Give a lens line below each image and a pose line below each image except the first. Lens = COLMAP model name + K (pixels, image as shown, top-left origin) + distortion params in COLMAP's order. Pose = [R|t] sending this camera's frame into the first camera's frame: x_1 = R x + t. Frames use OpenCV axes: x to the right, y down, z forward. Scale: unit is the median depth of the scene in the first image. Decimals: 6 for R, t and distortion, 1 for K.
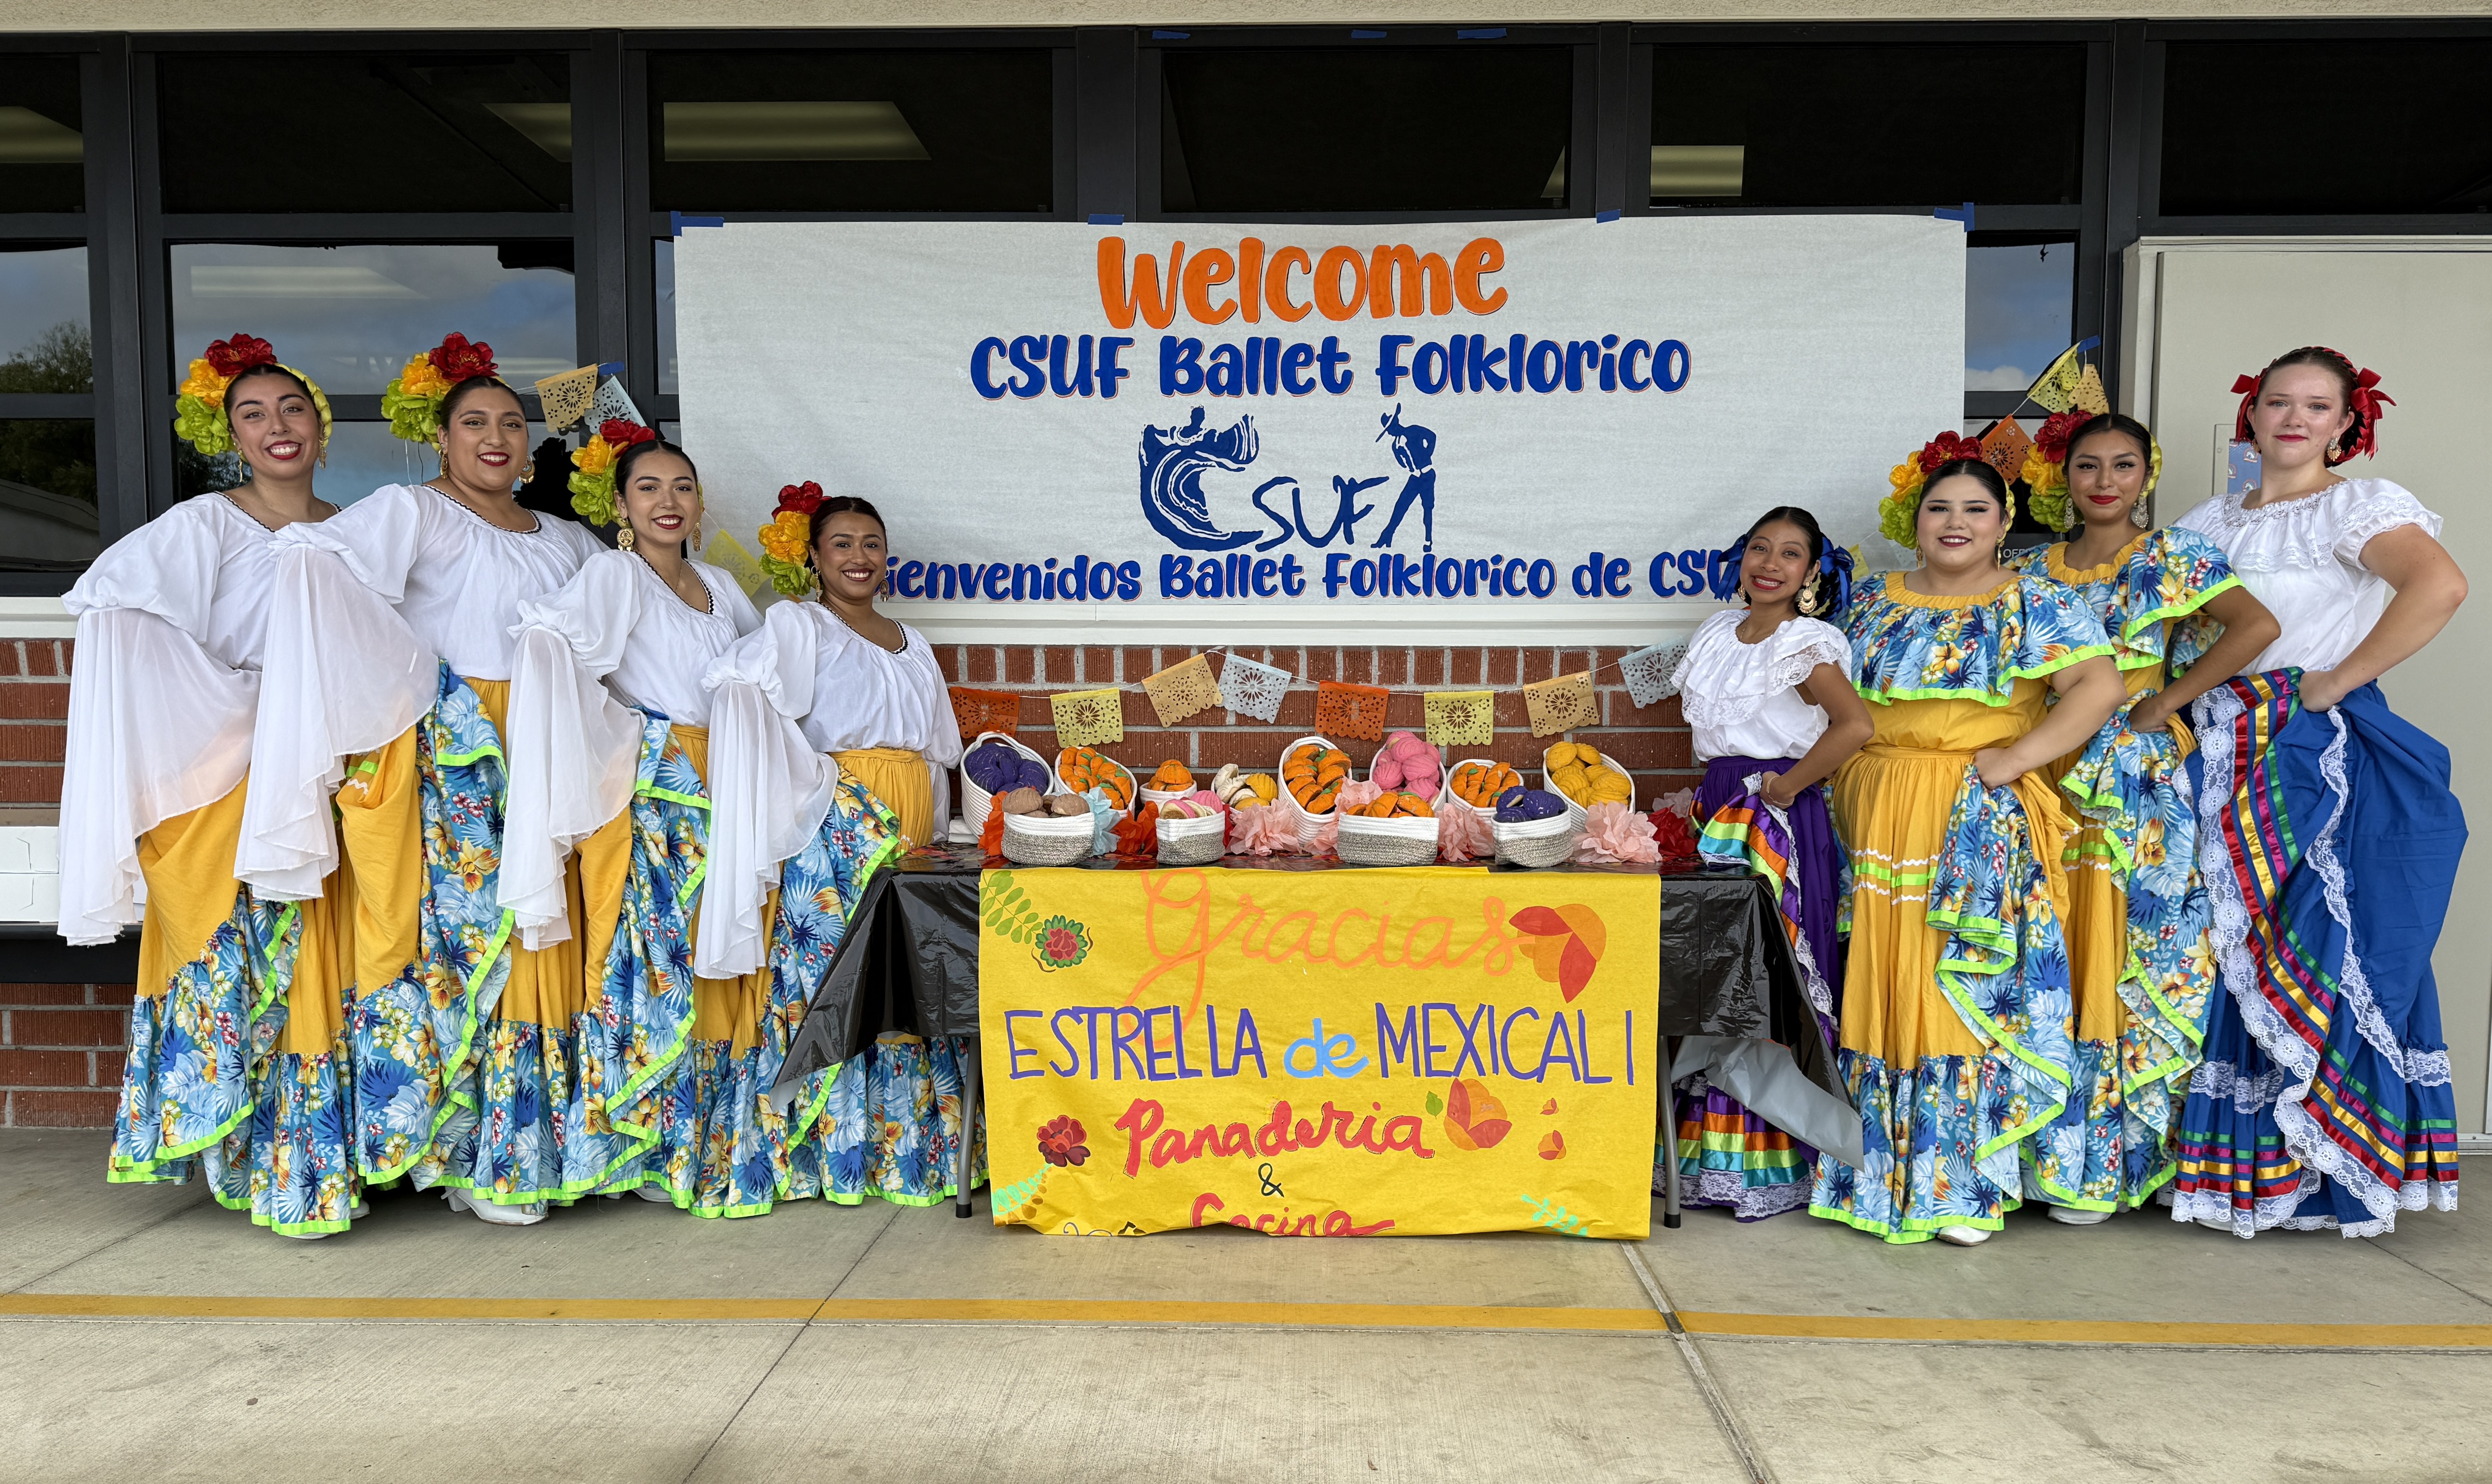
lens RADIAL K [[1731.0, 0, 1260.4], [0, 1731.0, 858.2], [0, 0, 1]] dist [0.015642, -0.027265]
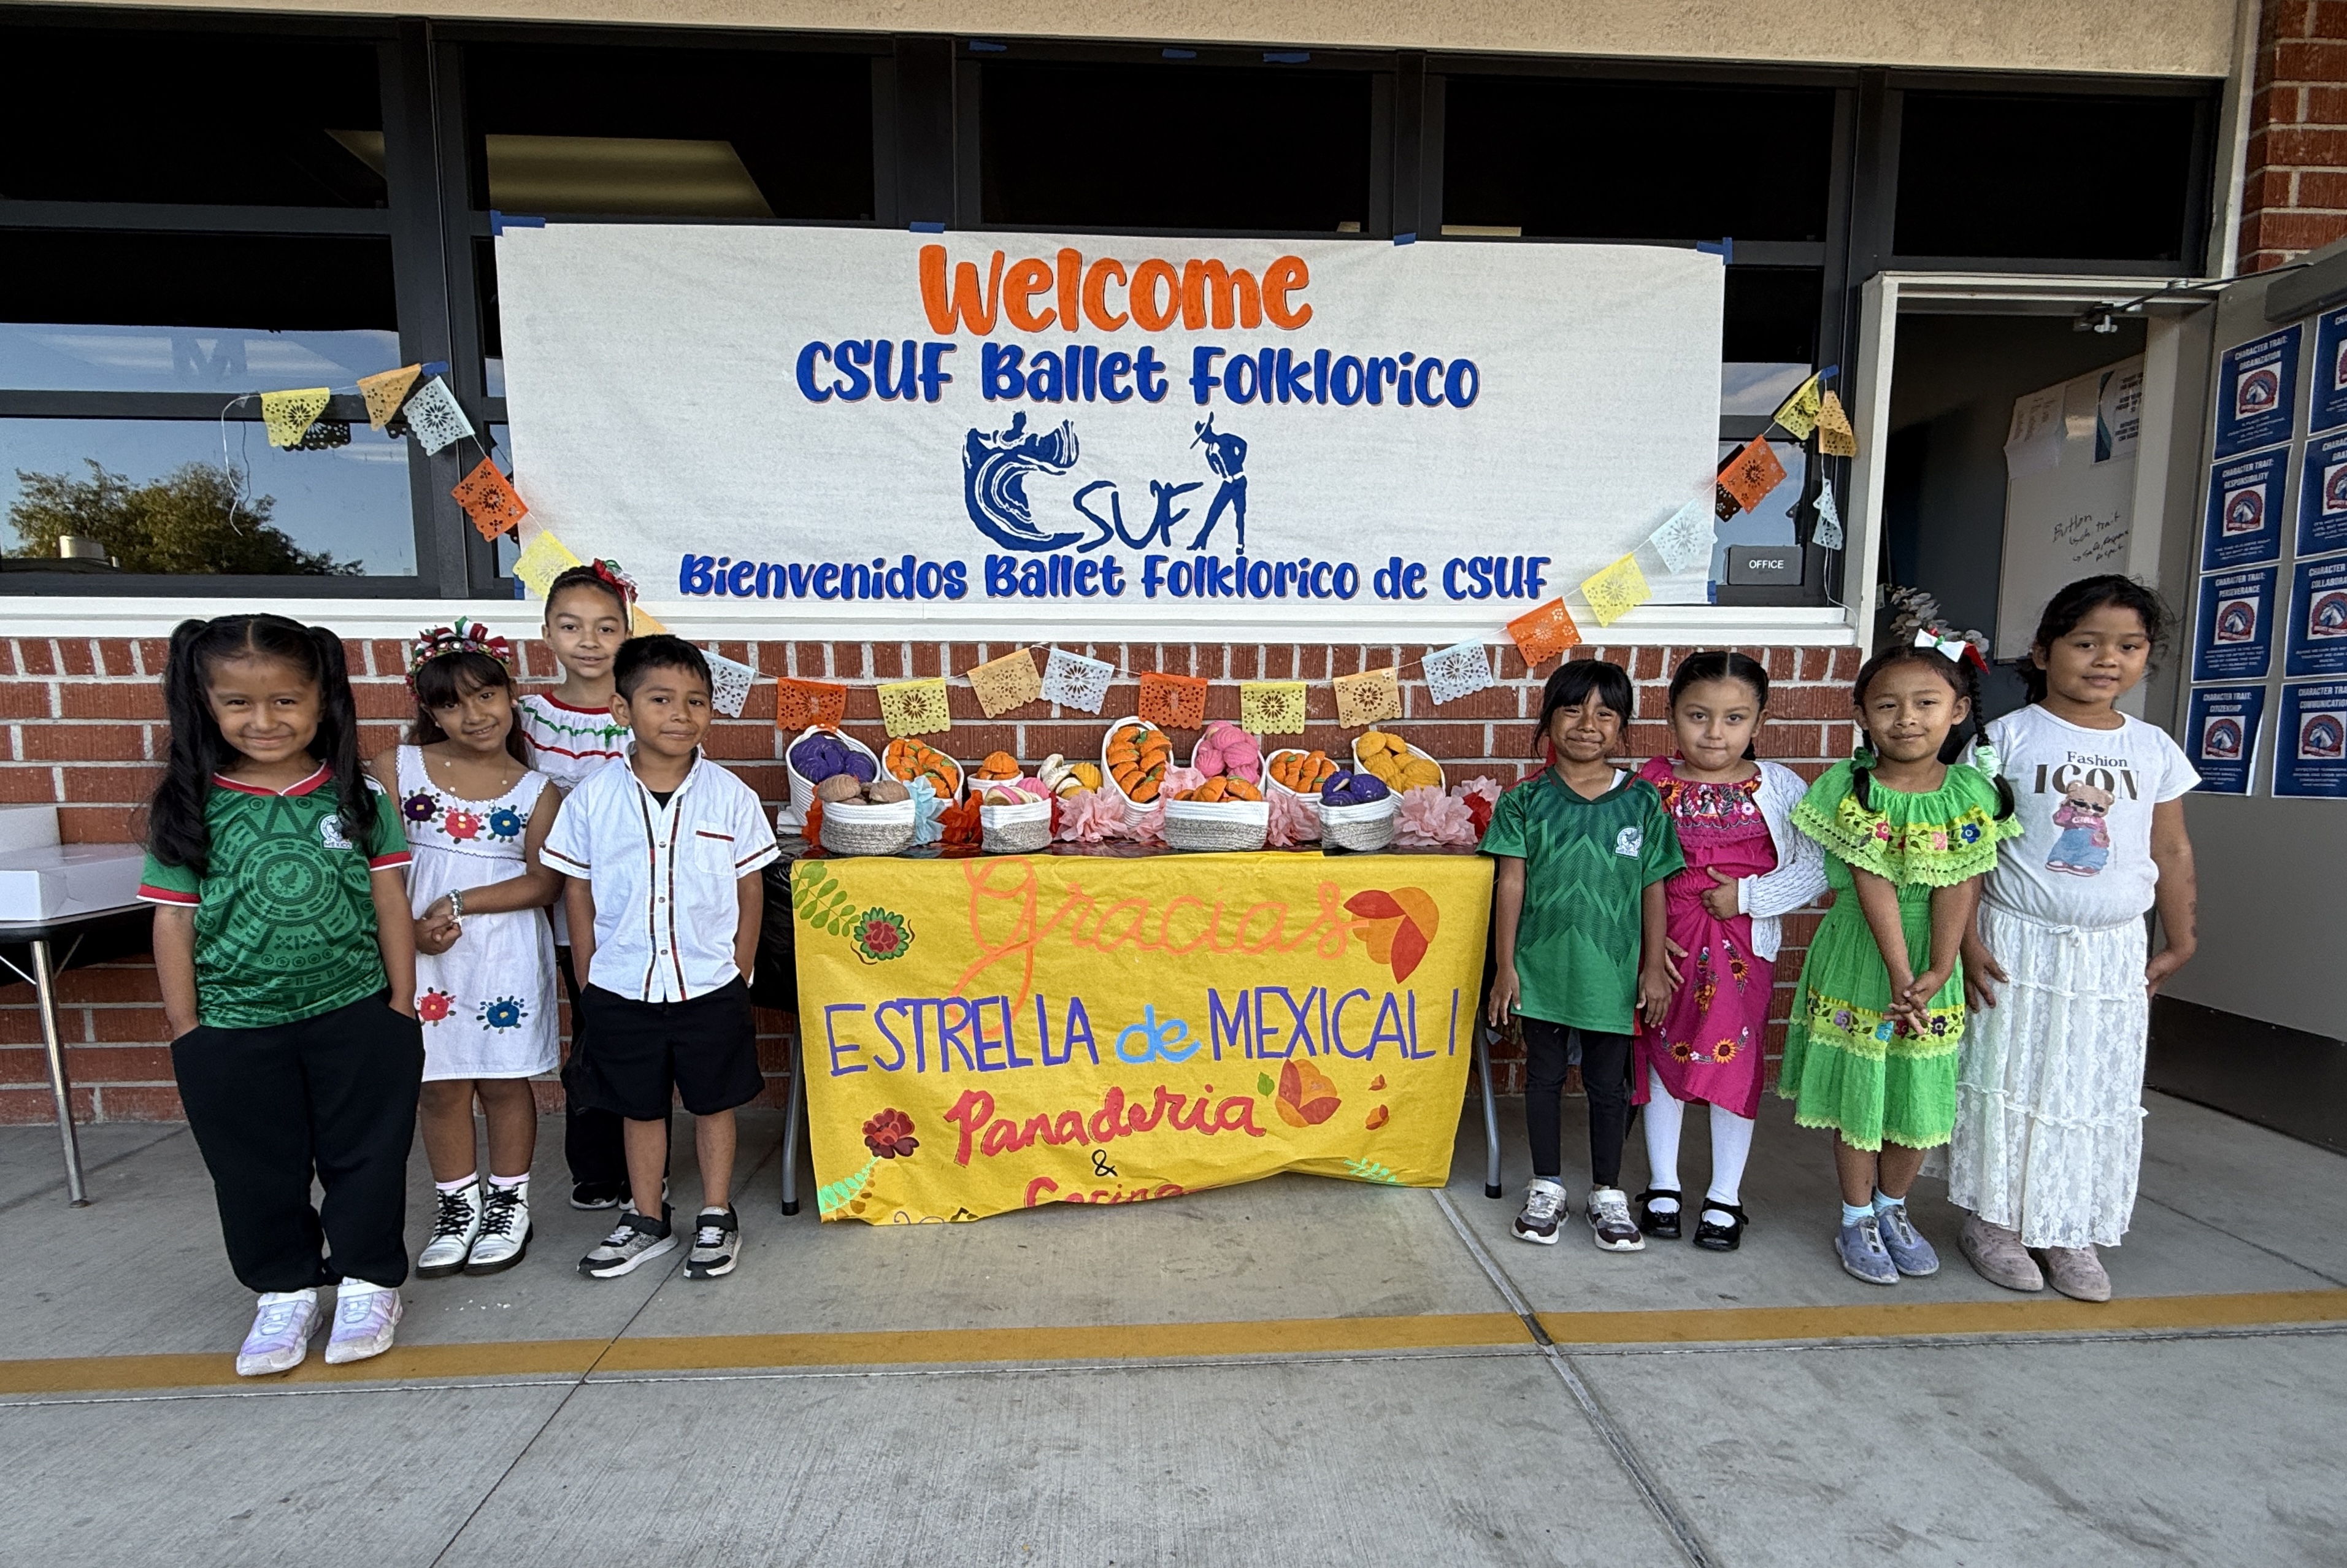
lens RADIAL K [[1261.6, 0, 1204.4], [0, 1261.6, 881.9], [0, 0, 1]] dist [-0.013919, 0.010773]
pose [[0.995066, -0.014970, 0.098081, -0.004254], [0.012197, 0.999510, 0.028810, 0.001155], [-0.098465, -0.027471, 0.994761, 0.230240]]
